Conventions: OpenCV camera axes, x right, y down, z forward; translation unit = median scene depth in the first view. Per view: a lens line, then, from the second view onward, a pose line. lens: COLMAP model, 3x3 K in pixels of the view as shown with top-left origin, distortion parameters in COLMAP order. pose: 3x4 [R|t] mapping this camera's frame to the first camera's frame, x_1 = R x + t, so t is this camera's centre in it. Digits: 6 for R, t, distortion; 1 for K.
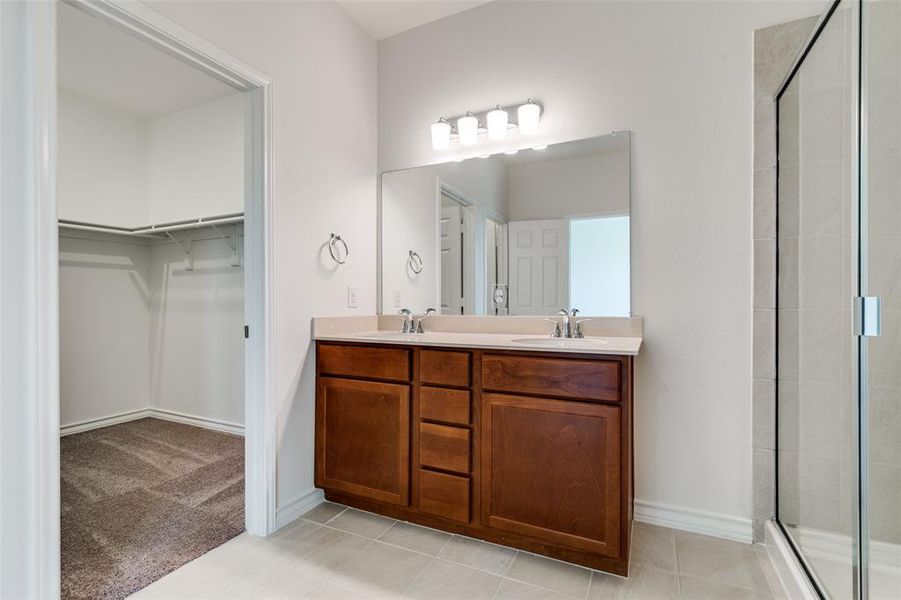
lens RADIAL K [[421.9, 0, 455.9], [0, 421.9, 304.1], [0, 0, 1]] dist [0.003876, 0.000727]
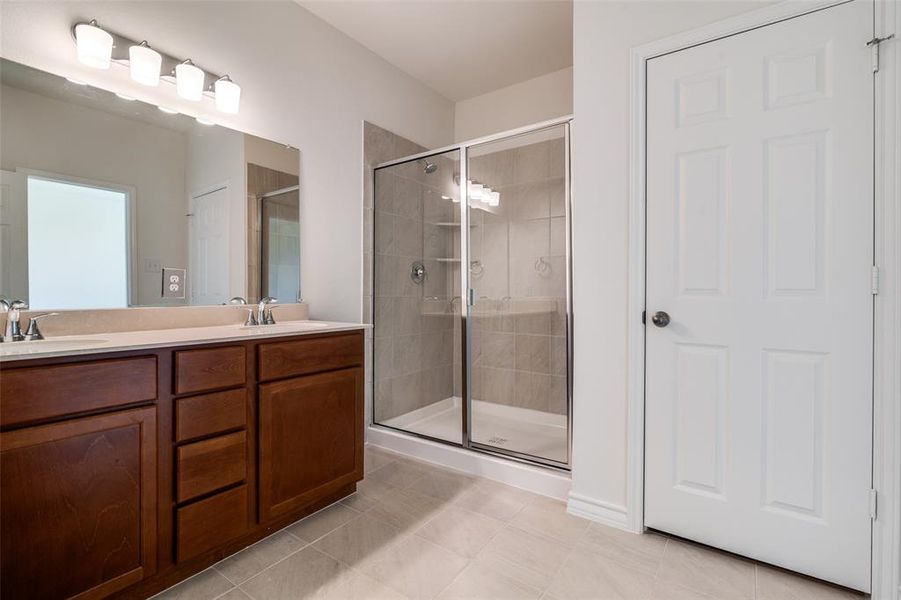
lens RADIAL K [[421.9, 0, 455.3], [0, 421.9, 294.8], [0, 0, 1]] dist [0.003876, 0.000727]
pose [[0.168023, -0.001832, 0.985781, -0.711043], [0.000819, 0.999998, 0.001719, 0.003418], [-0.985783, 0.000519, 0.168024, 0.358199]]
